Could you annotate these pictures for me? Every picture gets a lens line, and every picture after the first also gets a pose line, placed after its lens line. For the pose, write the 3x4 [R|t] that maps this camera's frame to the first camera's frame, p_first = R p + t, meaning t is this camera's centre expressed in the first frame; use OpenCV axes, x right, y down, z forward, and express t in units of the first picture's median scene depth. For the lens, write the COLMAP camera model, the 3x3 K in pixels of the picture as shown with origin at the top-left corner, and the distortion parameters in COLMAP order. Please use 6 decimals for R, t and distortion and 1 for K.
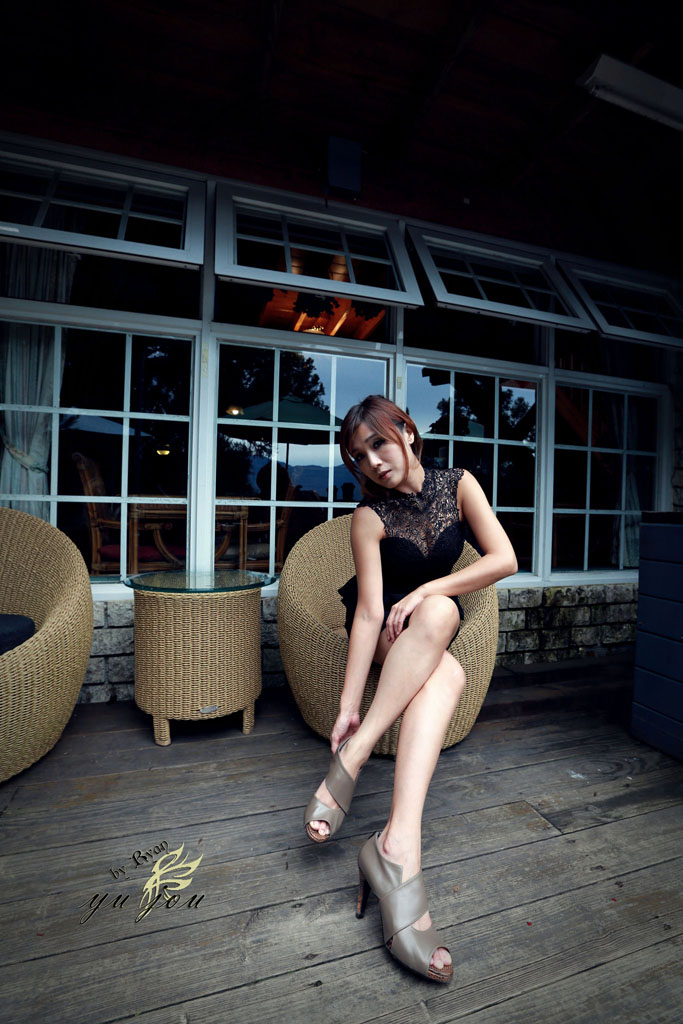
lens RADIAL K [[457.2, 0, 341.5], [0, 457.2, 512.0], [0, 0, 1]] dist [-0.033800, 0.000933]
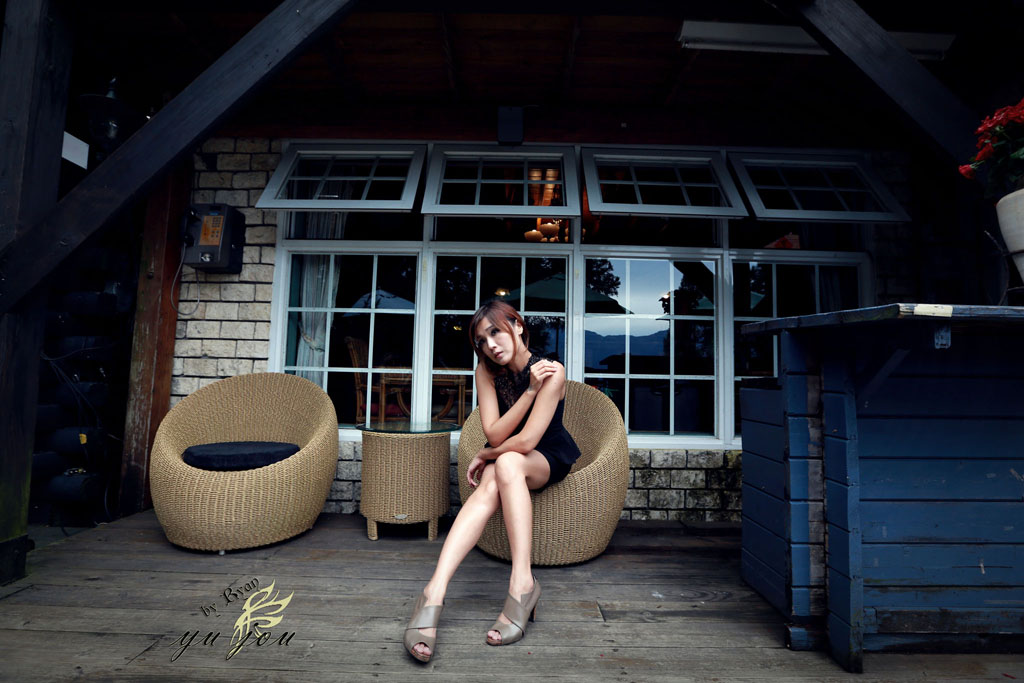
lens RADIAL K [[457.2, 0, 512.0], [0, 457.2, 341.5], [0, 0, 1]] dist [-0.033800, 0.000933]
pose [[0.957834, -0.022272, -0.286458, 0.351666], [-0.002328, 0.996357, -0.085250, 0.003802], [0.287313, 0.082322, 0.954292, -0.236983]]
